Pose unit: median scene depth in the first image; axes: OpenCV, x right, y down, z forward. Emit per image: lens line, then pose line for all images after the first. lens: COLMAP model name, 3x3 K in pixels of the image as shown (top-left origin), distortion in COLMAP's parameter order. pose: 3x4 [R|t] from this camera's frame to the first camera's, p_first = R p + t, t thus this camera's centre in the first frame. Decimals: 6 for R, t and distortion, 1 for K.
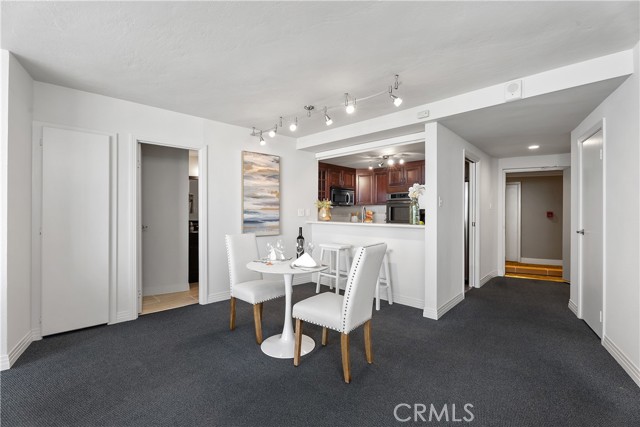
lens RADIAL K [[289.6, 0, 317.9], [0, 289.6, 212.0], [0, 0, 1]] dist [0.005855, -0.000985]
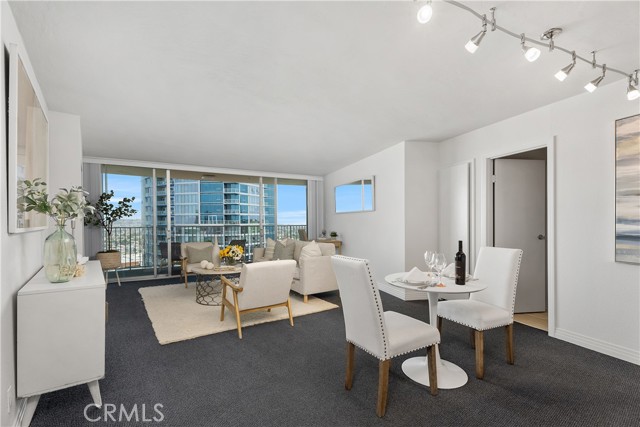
lens RADIAL K [[289.6, 0, 315.7], [0, 289.6, 227.6], [0, 0, 1]] dist [0.005855, -0.000985]
pose [[-0.362272, 0.012971, -0.931982, 0.519439], [0.005250, 0.999916, 0.011875, 0.003744], [0.932058, -0.000591, -0.362309, 0.603691]]
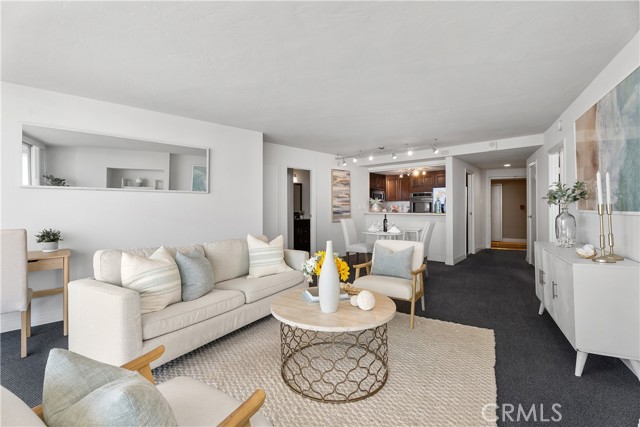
lens RADIAL K [[289.6, 0, 321.9], [0, 289.6, 204.3], [0, 0, 1]] dist [0.005855, -0.000985]
pose [[0.999208, -0.006548, 0.039241, -0.364611], [0.006683, 0.999972, -0.003324, -0.007894], [-0.039218, 0.003583, 0.999224, -0.593921]]
